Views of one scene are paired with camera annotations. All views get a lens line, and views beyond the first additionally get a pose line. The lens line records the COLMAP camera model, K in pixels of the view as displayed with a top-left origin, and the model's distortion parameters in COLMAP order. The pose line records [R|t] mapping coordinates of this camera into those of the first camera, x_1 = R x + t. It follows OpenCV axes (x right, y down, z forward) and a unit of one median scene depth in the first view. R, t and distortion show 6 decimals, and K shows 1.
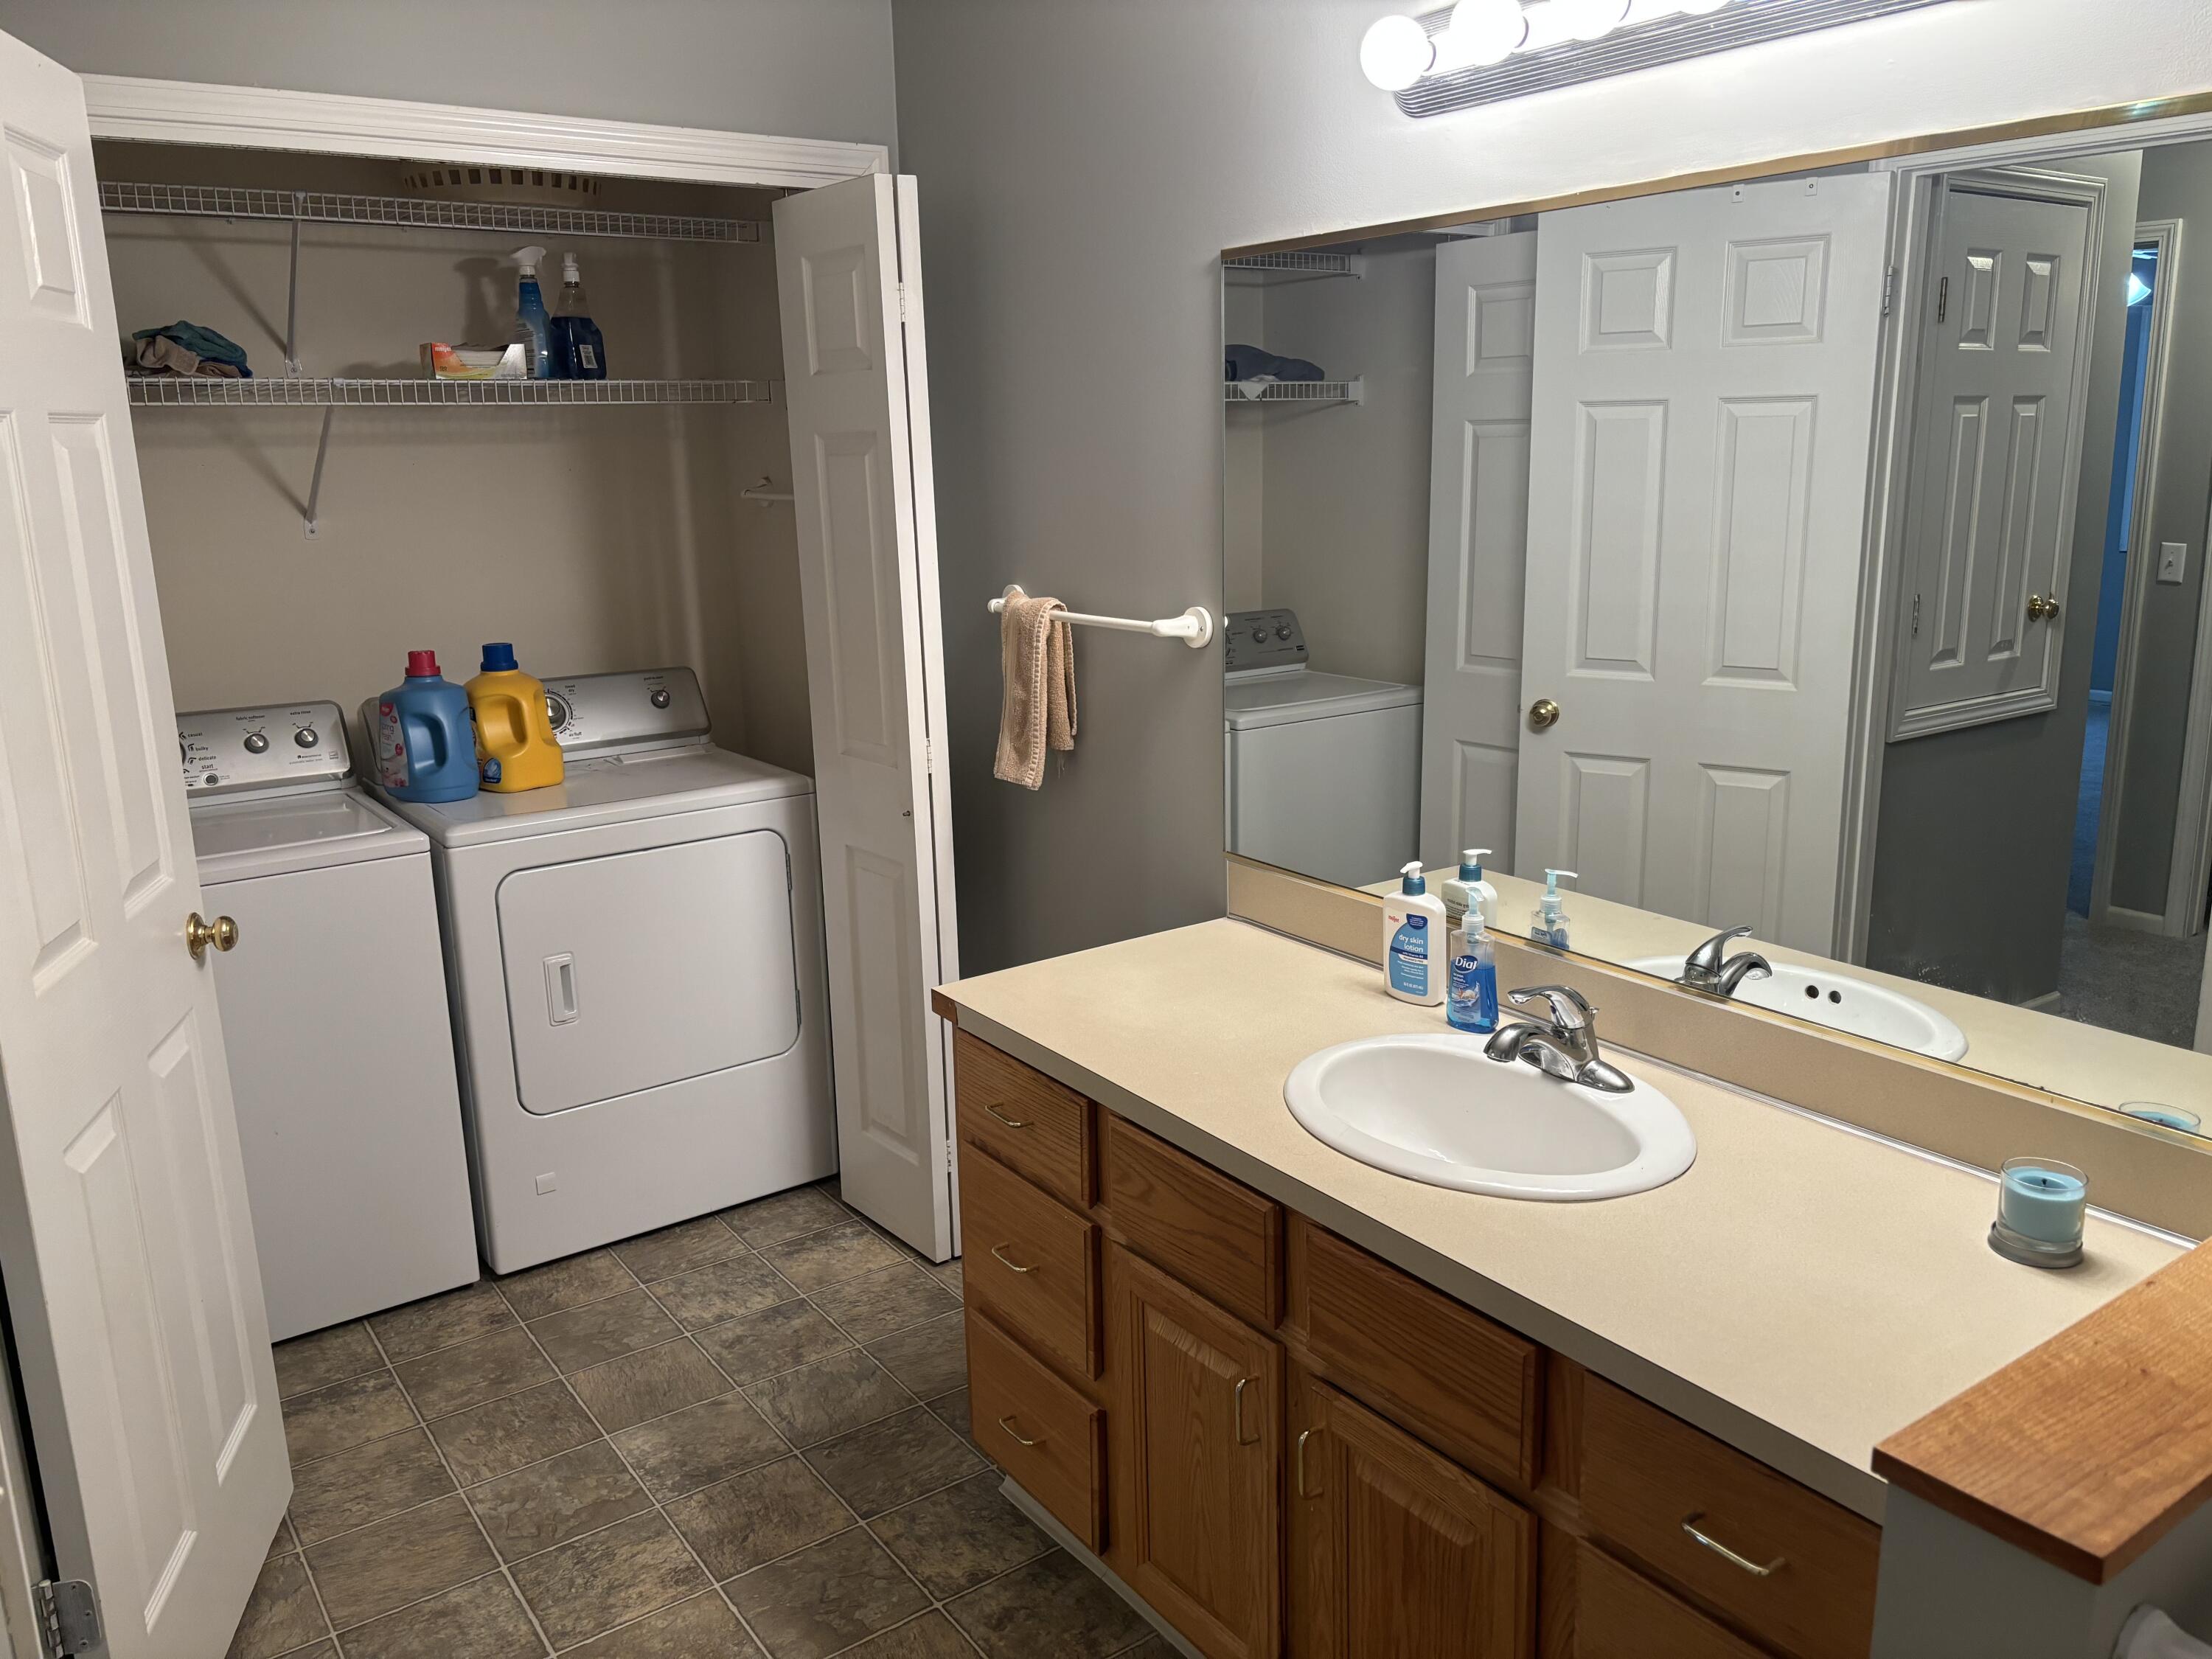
lens RADIAL K [[1659.7, 0, 1113.3], [0, 1659.7, 833.5], [0, 0, 1]] dist [-0.000643, -0.007672]
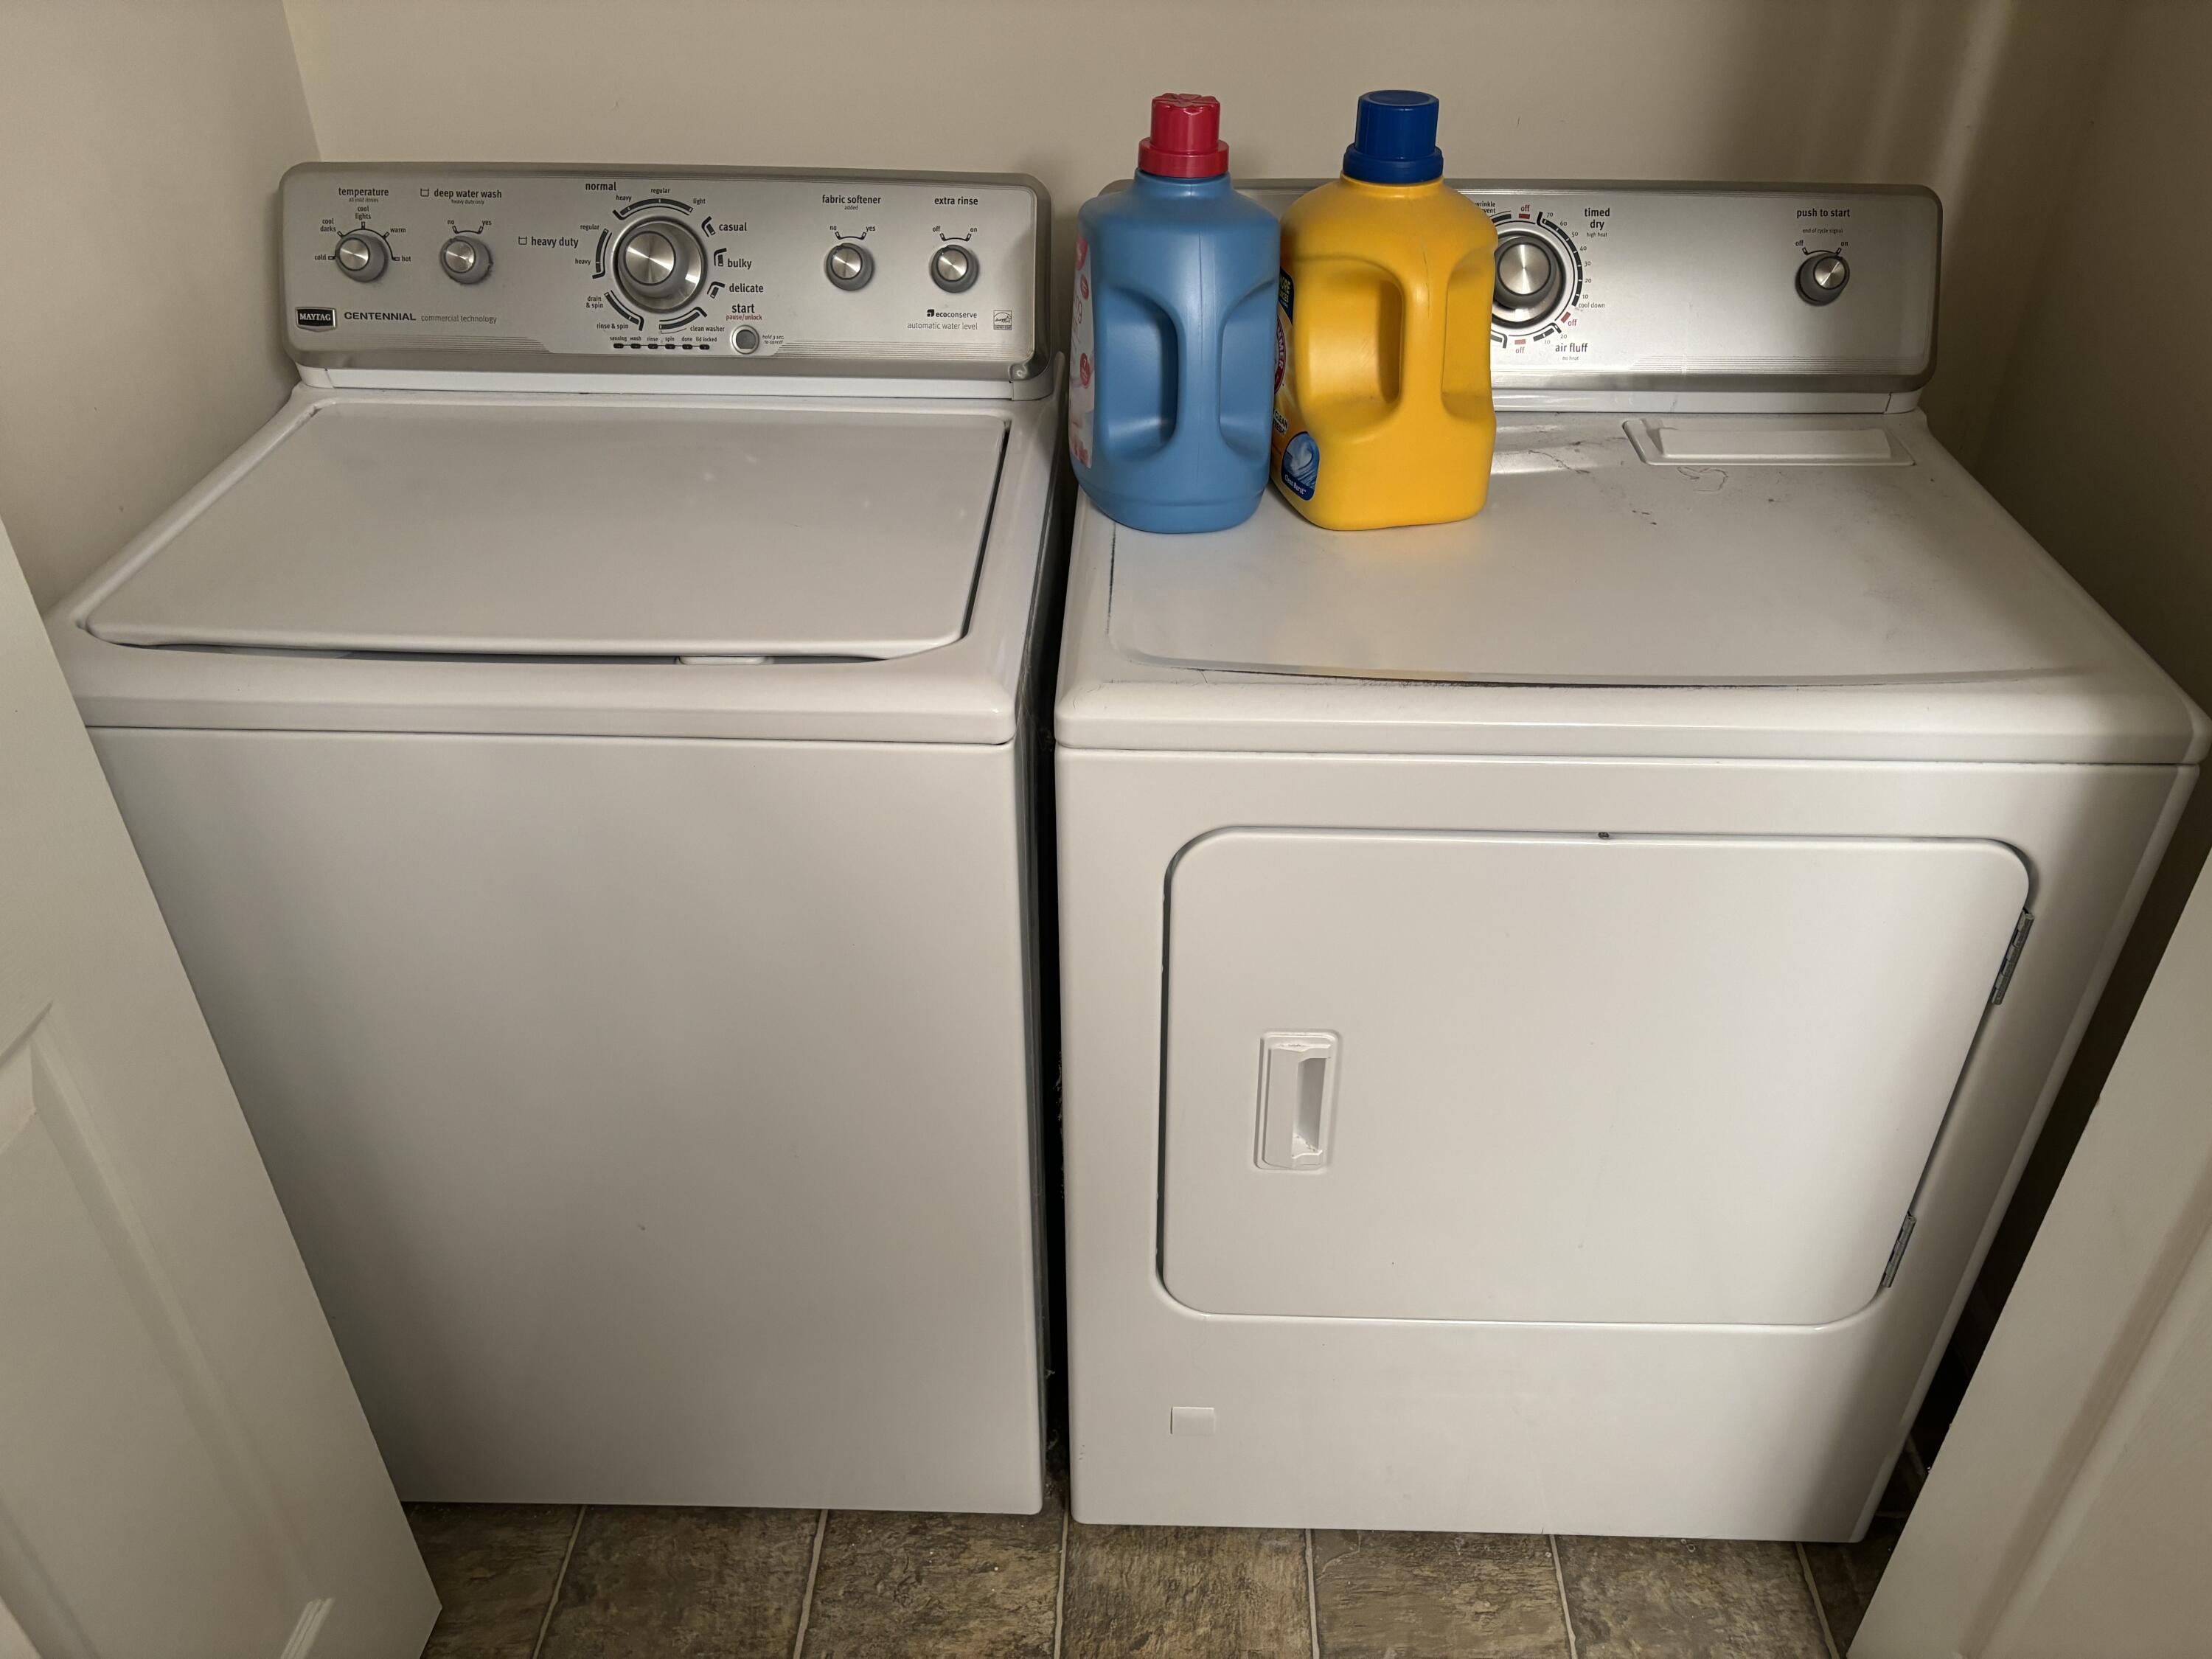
lens RADIAL K [[1667.9, 0, 1143.5], [0, 1667.9, 839.4], [0, 0, 1]] dist [0.041048, -0.075502]
pose [[0.794080, 0.371461, -0.481096, -0.186443], [-0.161373, 0.891959, 0.422336, -0.117073], [0.585999, -0.257733, 0.768231, 0.662591]]
